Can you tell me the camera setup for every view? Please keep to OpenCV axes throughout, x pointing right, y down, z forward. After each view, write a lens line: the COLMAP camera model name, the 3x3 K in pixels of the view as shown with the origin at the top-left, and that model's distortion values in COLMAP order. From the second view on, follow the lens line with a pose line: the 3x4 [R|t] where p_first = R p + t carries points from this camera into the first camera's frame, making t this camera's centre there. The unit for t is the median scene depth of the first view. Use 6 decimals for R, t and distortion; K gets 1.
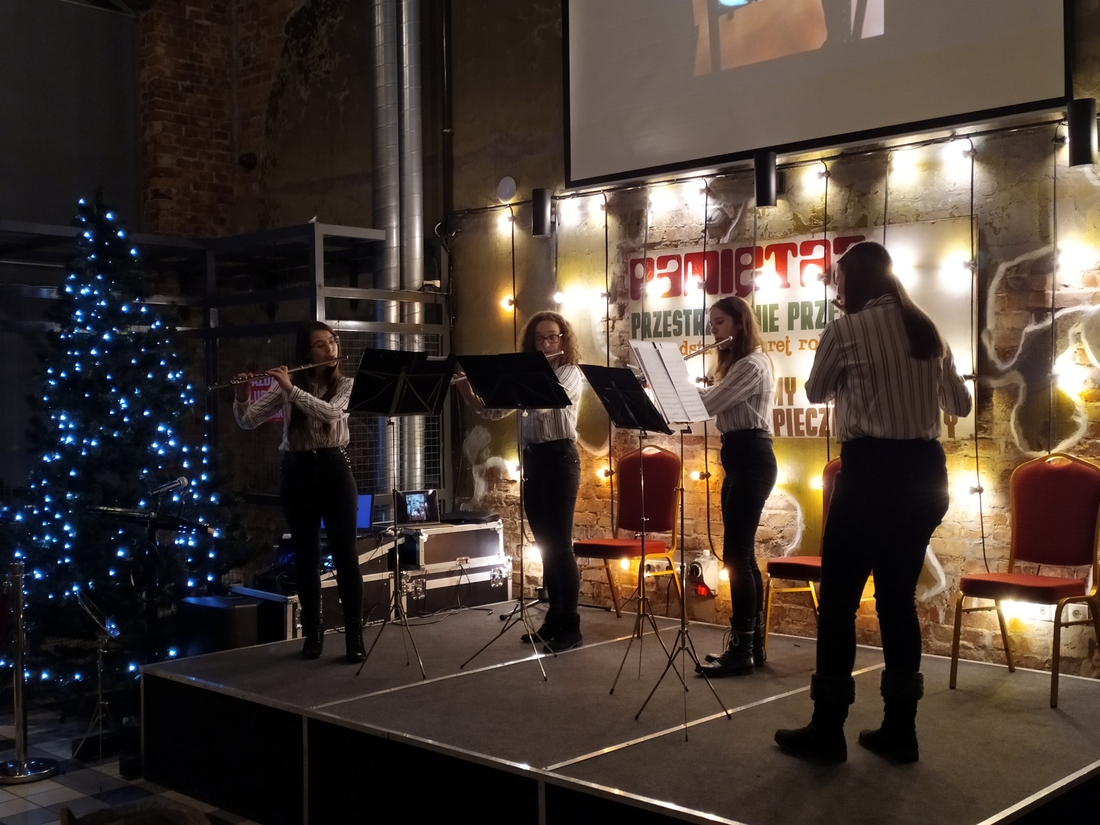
lens RADIAL K [[1267.1, 0, 546.6], [0, 1267.1, 409.4], [0, 0, 1]] dist [0.025461, 0.060028]
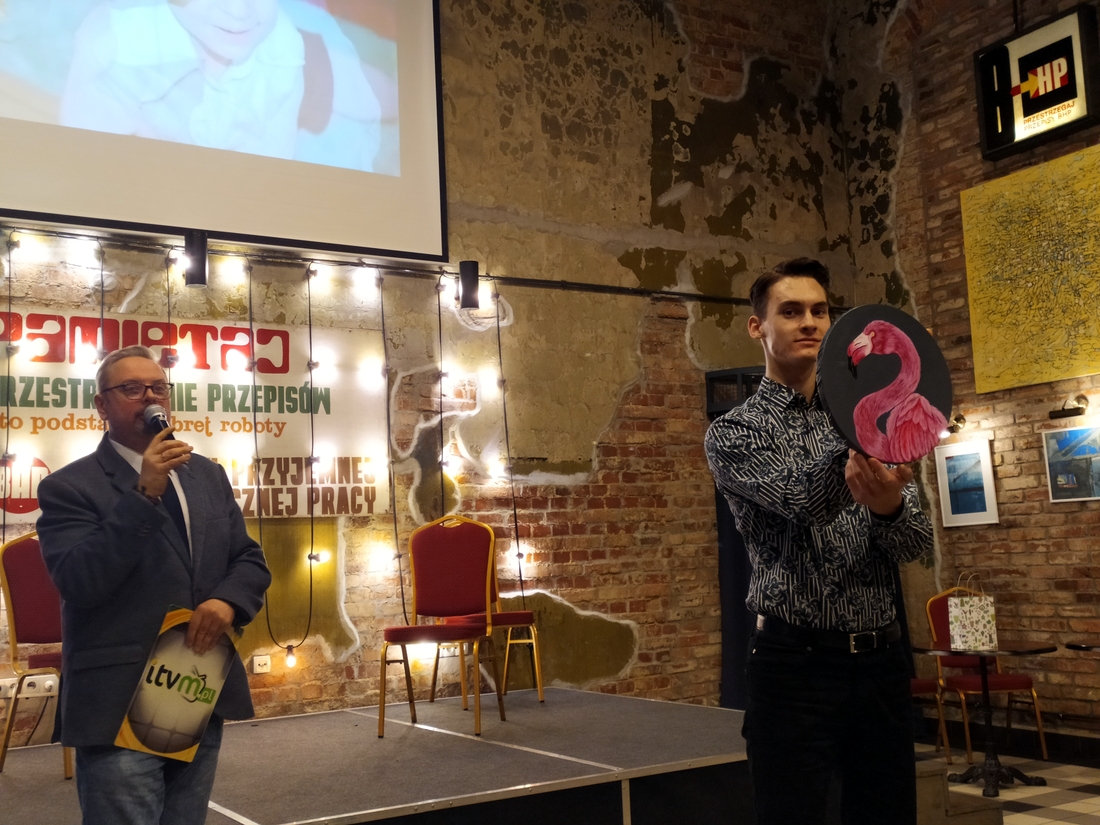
lens RADIAL K [[1226.3, 0, 547.7], [0, 1226.3, 408.3], [0, 0, 1]] dist [0.032814, 0.059548]
pose [[0.257409, 0.114607, 0.959482, -0.624254], [0.048784, 0.990134, -0.131357, 0.070469], [-0.965070, 0.080620, 0.249278, 0.466658]]
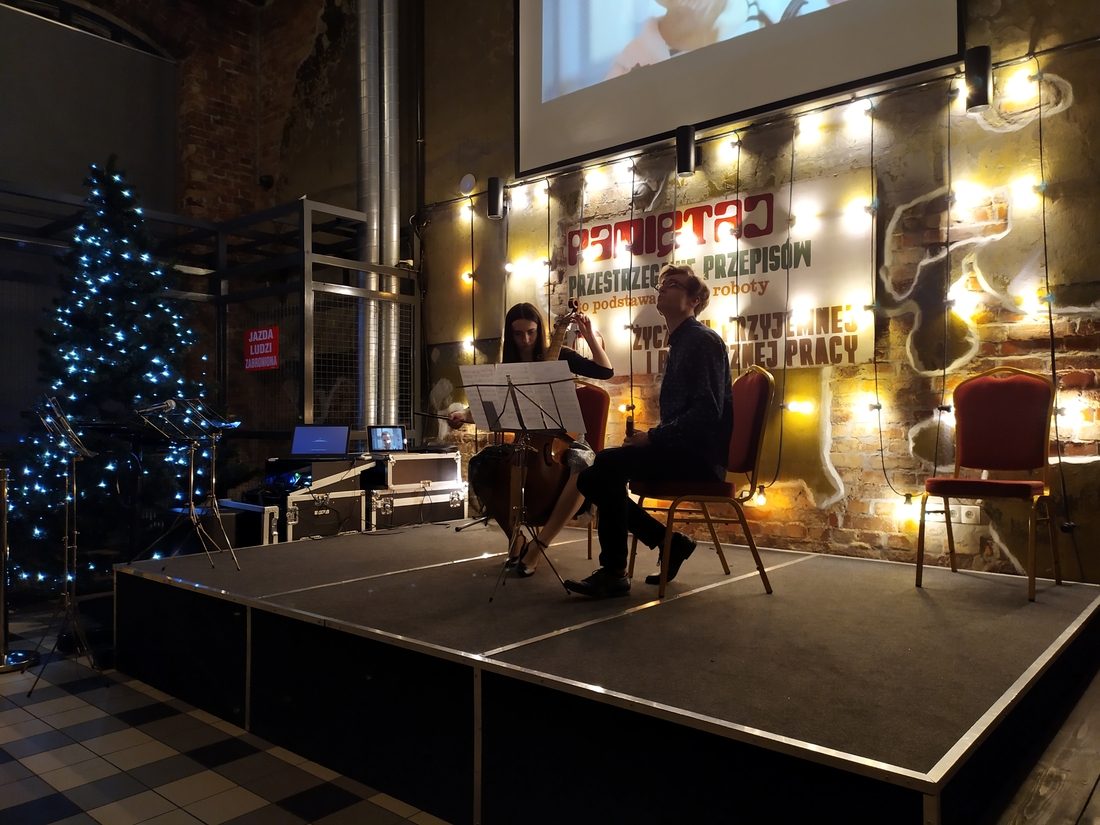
lens RADIAL K [[812.3, 0, 550.0], [0, 812.3, 412.5], [0, 0, 1]] dist [0.063062, -0.078212]
pose [[0.998446, 0.010730, 0.054676, 0.008346], [-0.009602, 0.999736, -0.020853, 0.071569], [-0.054885, 0.020295, 0.998286, 0.241743]]
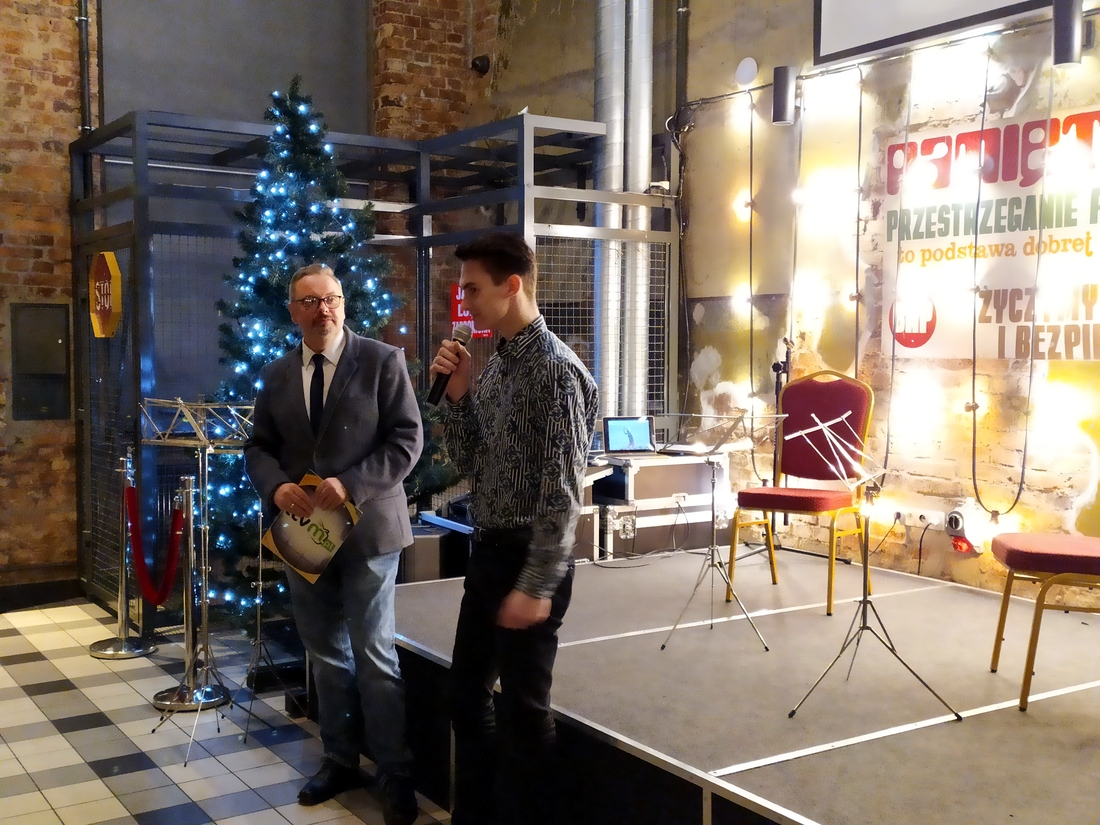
lens RADIAL K [[1226.3, 0, 547.7], [0, 1226.3, 408.3], [0, 0, 1]] dist [0.032814, 0.059548]
pose [[0.973527, 0.028710, -0.226761, 0.038242], [-0.017926, 0.998614, 0.049477, 0.018089], [0.227867, -0.044102, 0.972693, 0.162569]]
